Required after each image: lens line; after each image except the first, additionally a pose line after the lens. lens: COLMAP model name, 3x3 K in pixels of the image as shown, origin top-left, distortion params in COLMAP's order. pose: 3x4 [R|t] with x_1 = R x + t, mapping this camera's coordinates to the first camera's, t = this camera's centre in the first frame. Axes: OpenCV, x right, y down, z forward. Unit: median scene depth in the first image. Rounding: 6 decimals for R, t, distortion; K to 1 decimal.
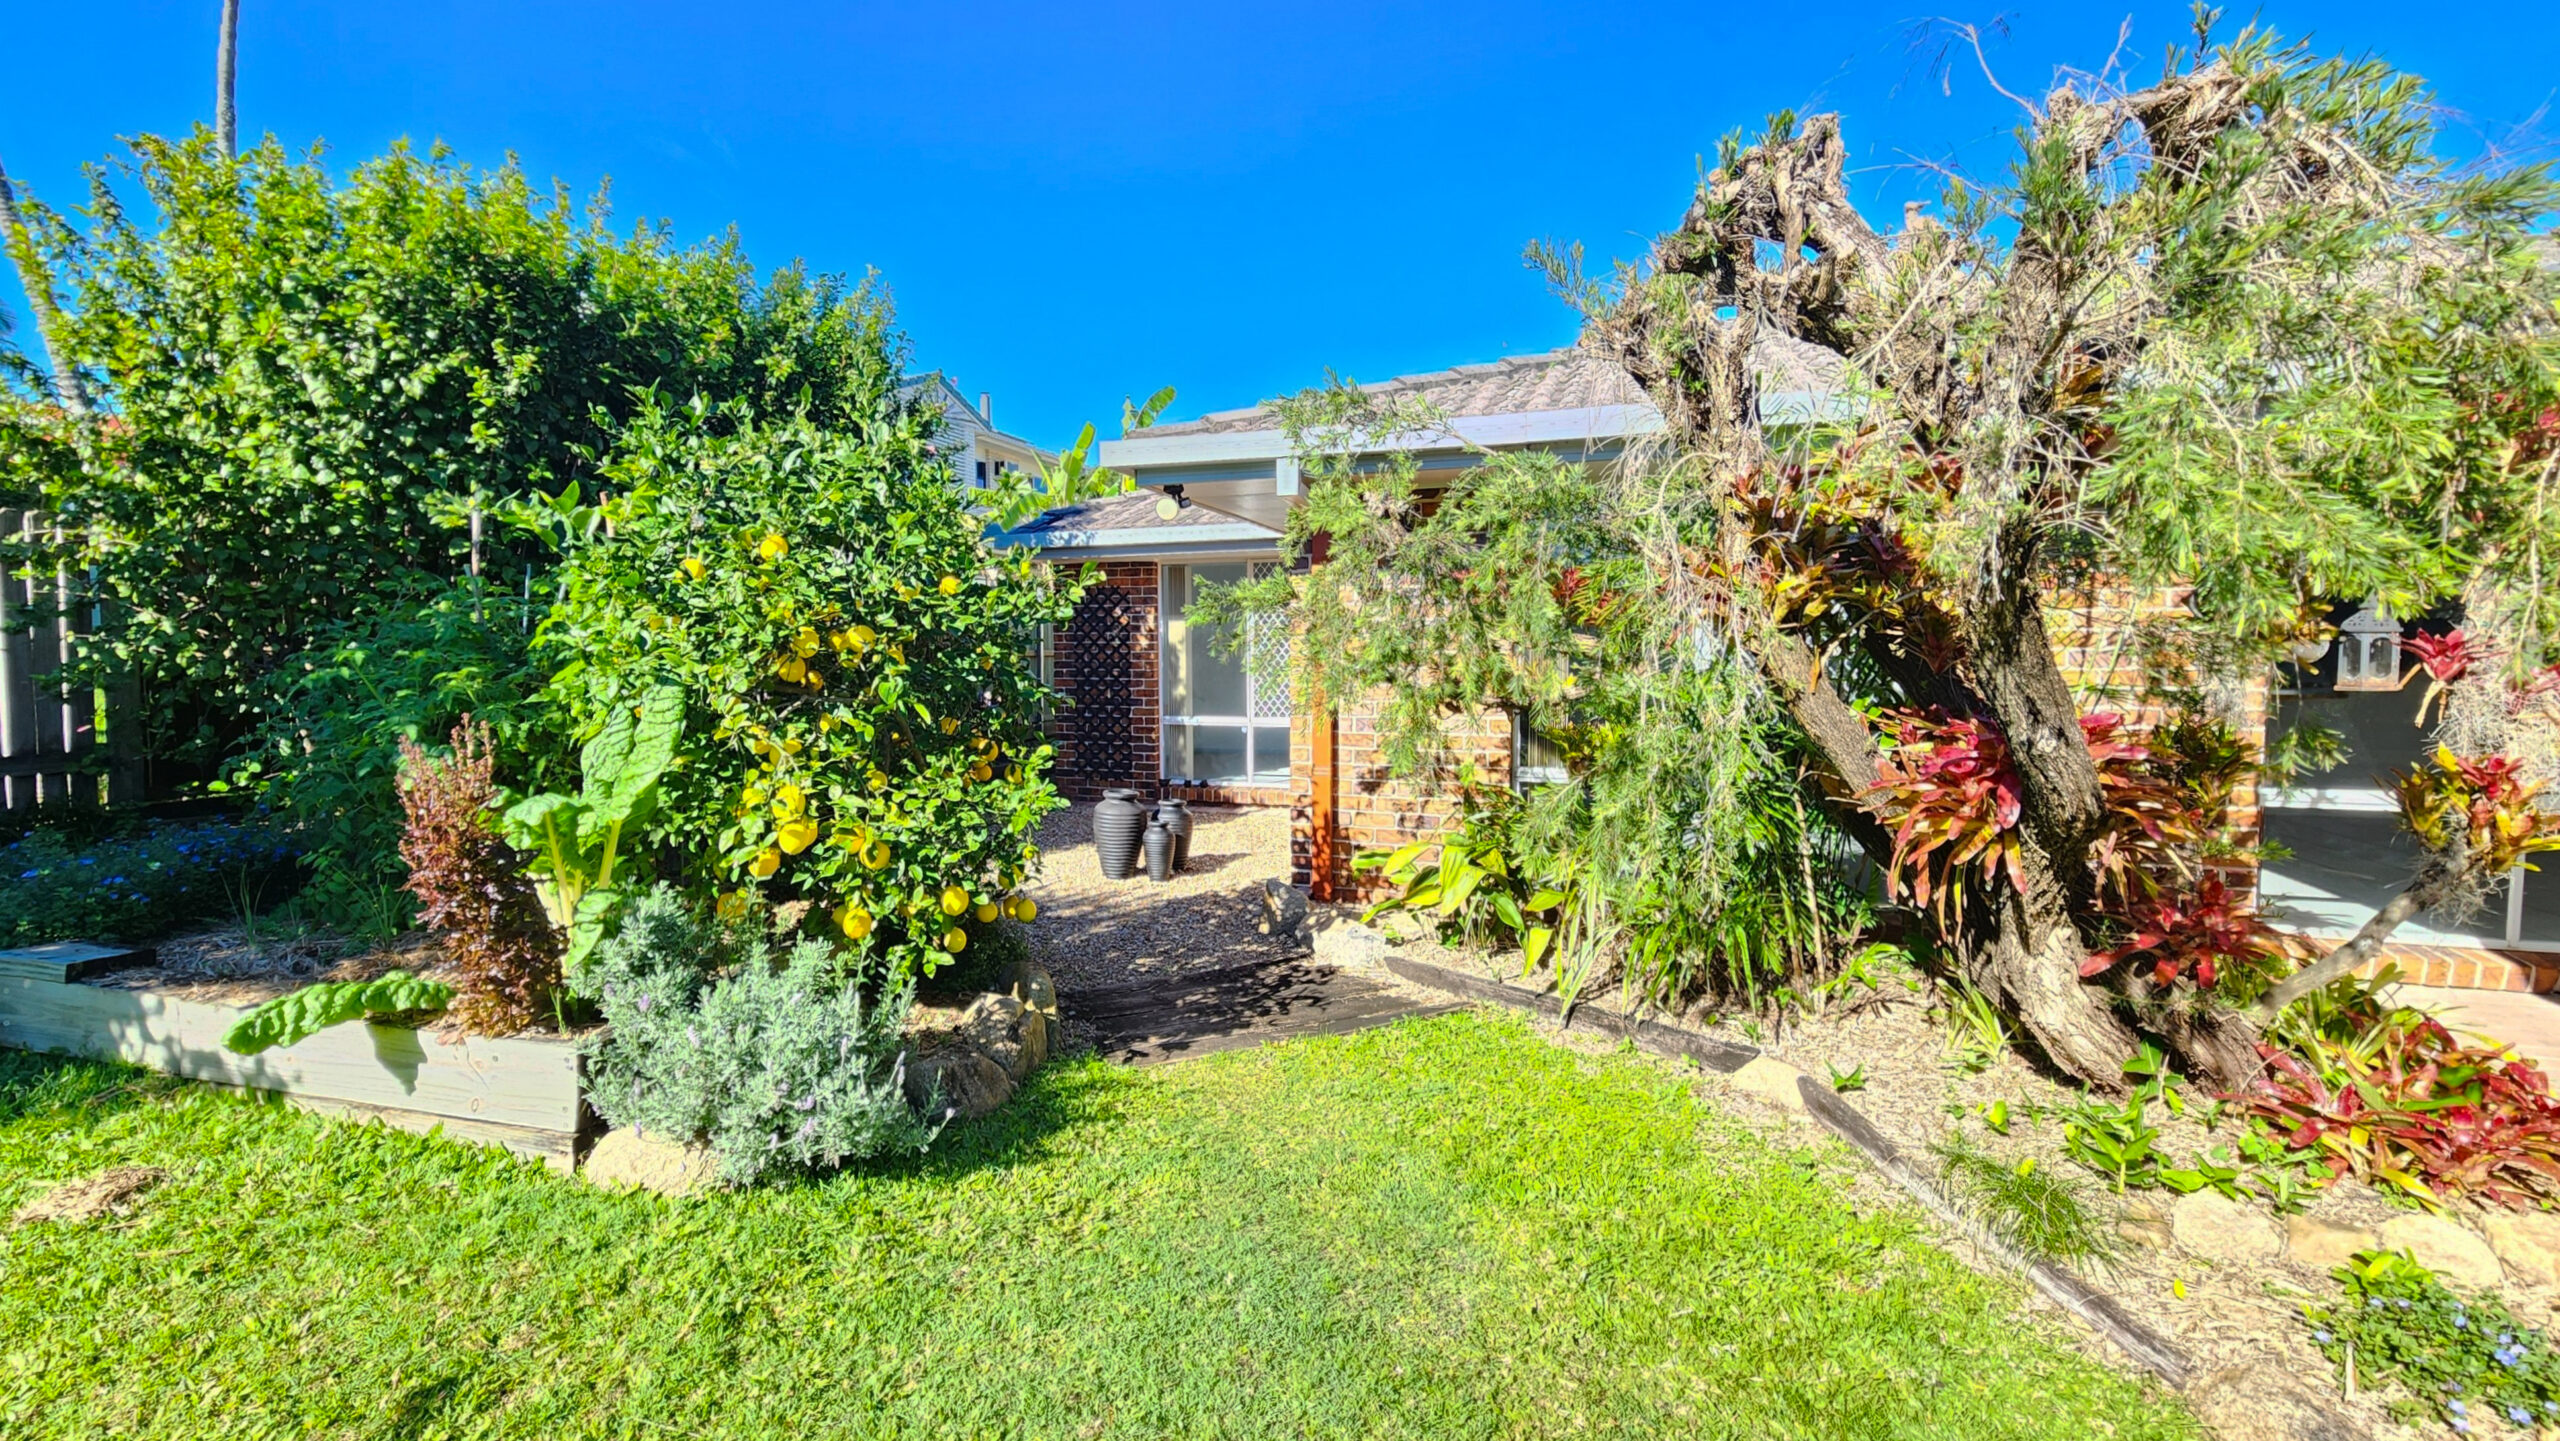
lens RADIAL K [[1085.4, 0, 1274.5], [0, 1085.4, 726.4], [0, 0, 1]] dist [-0.002993, 0.000569]
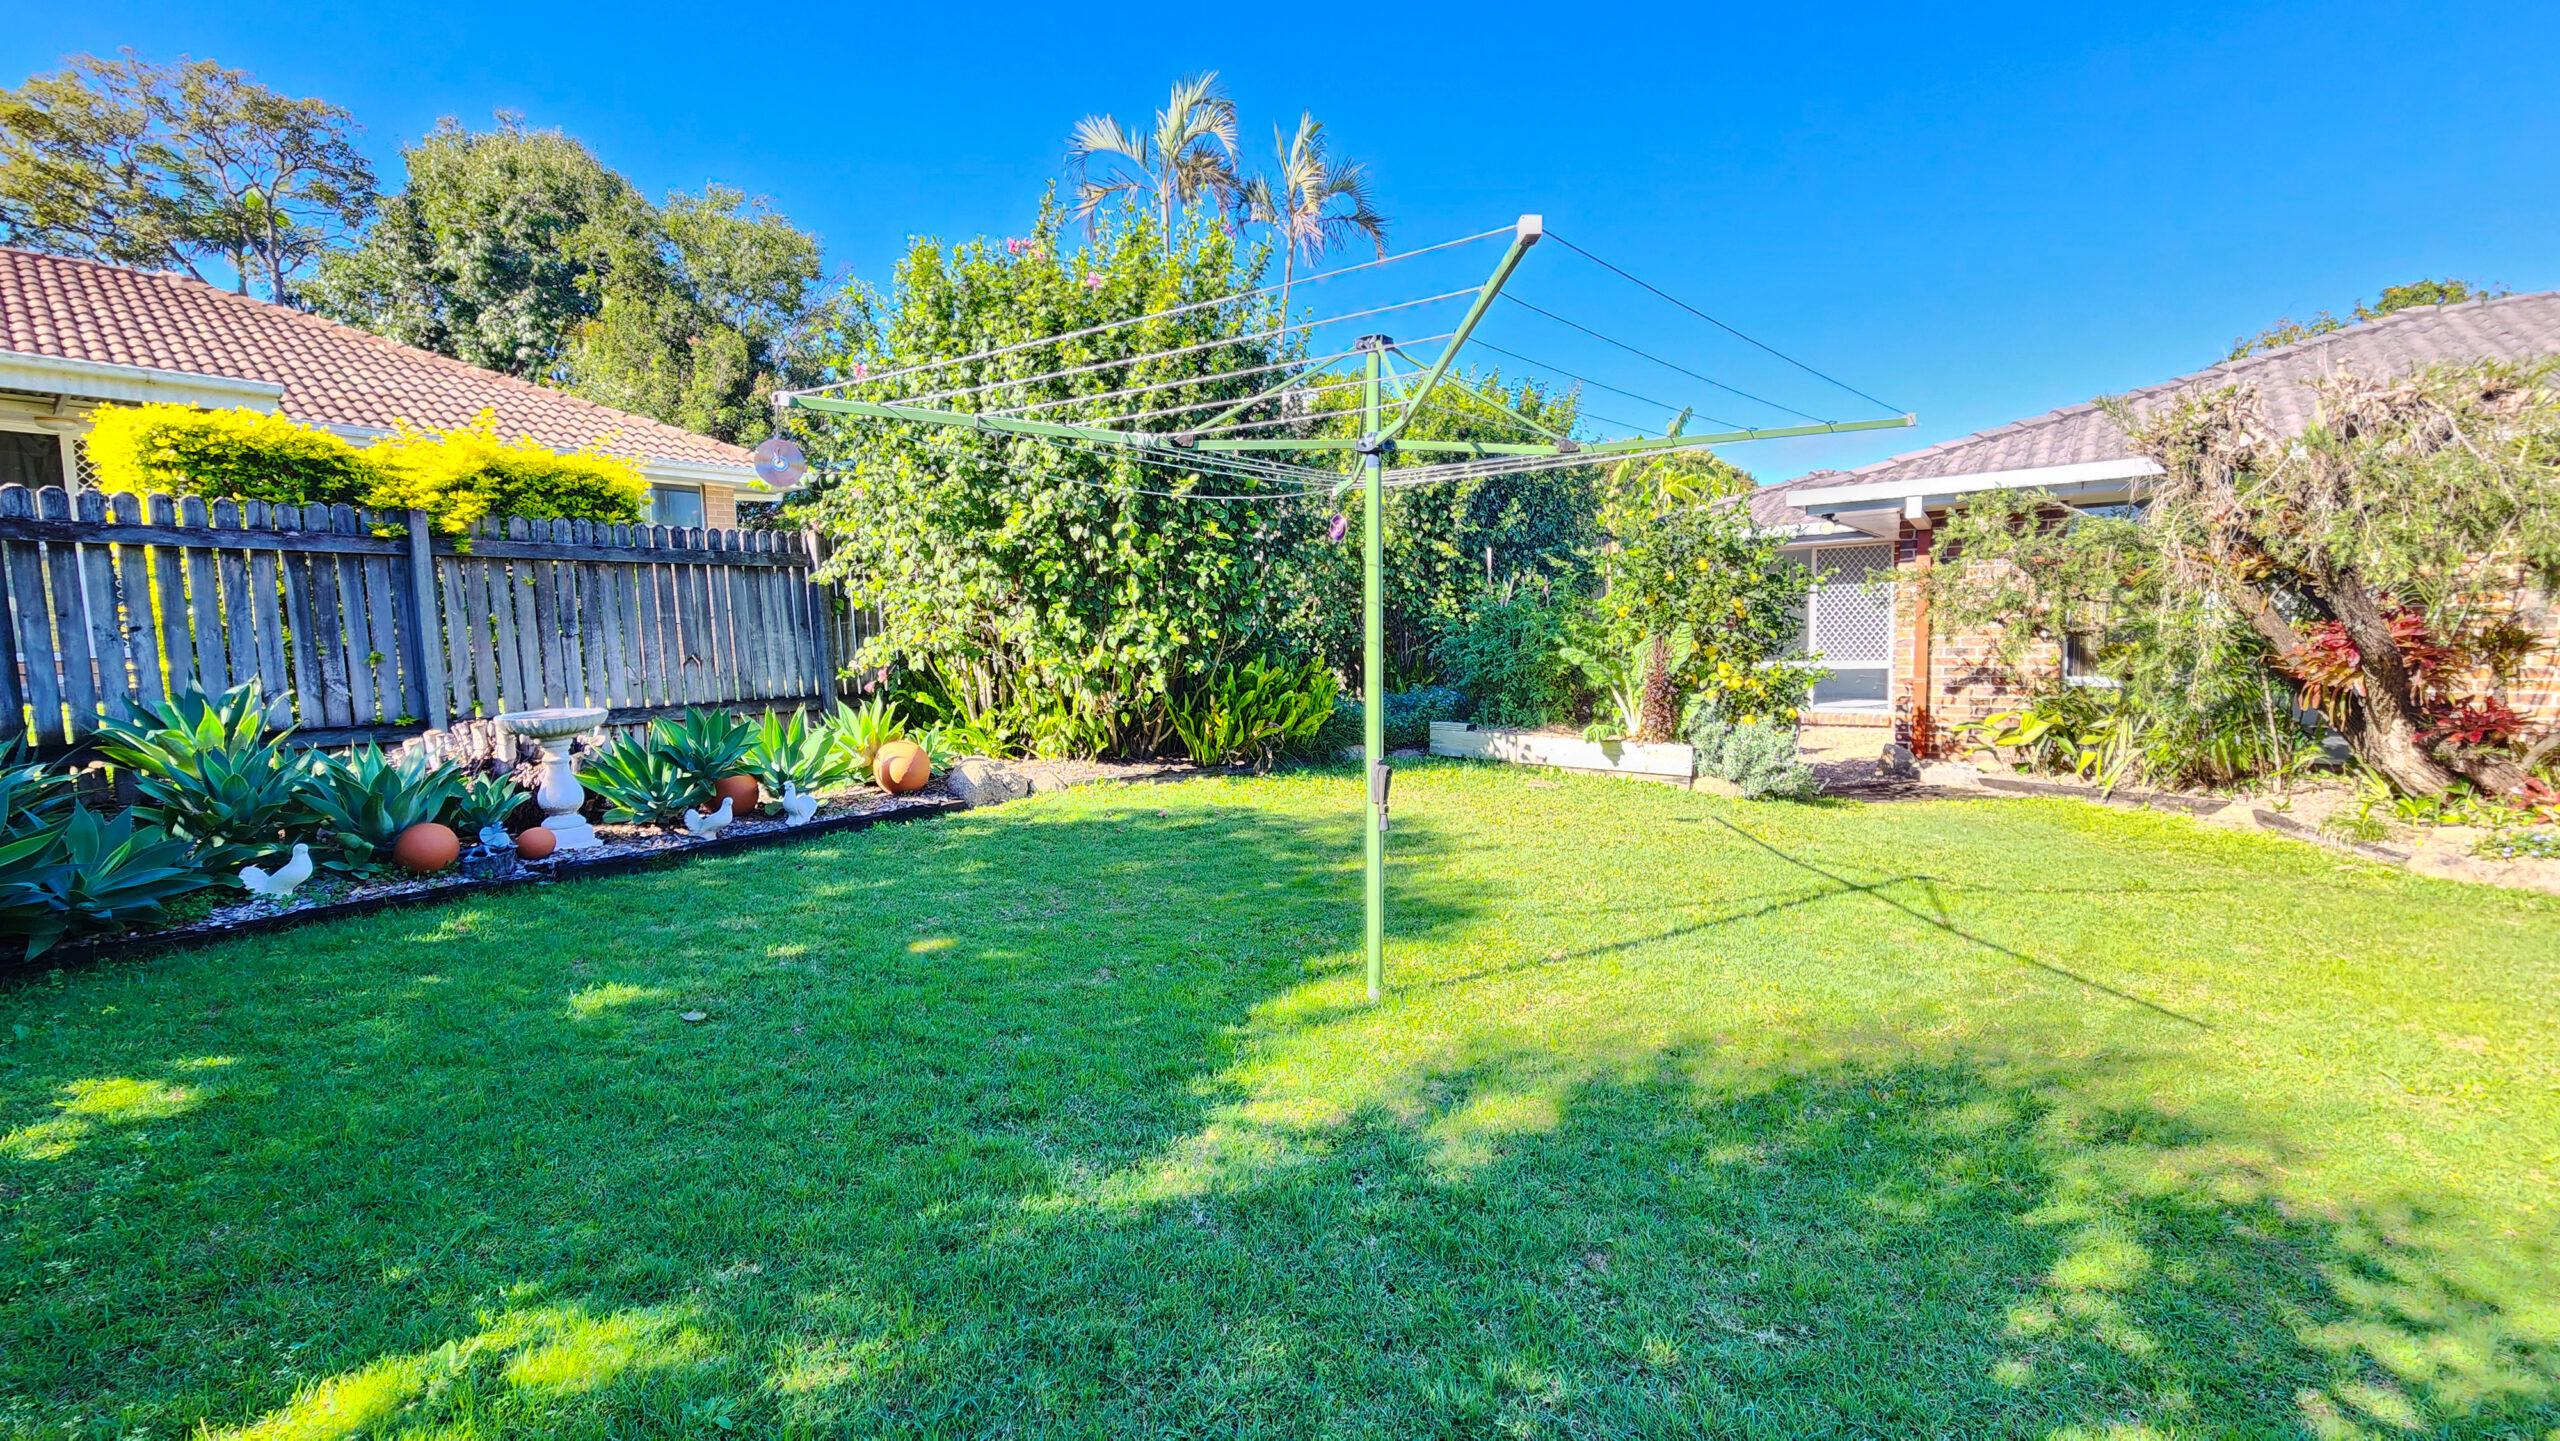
lens RADIAL K [[1085.4, 0, 1248.7], [0, 1085.4, 733.3], [0, 0, 1]] dist [-0.002993, 0.000569]
pose [[0.929814, 0.015383, -0.367707, -0.515439], [-0.006909, 0.999680, 0.024350, 0.152016], [0.367964, -0.020101, 0.929623, -1.570053]]
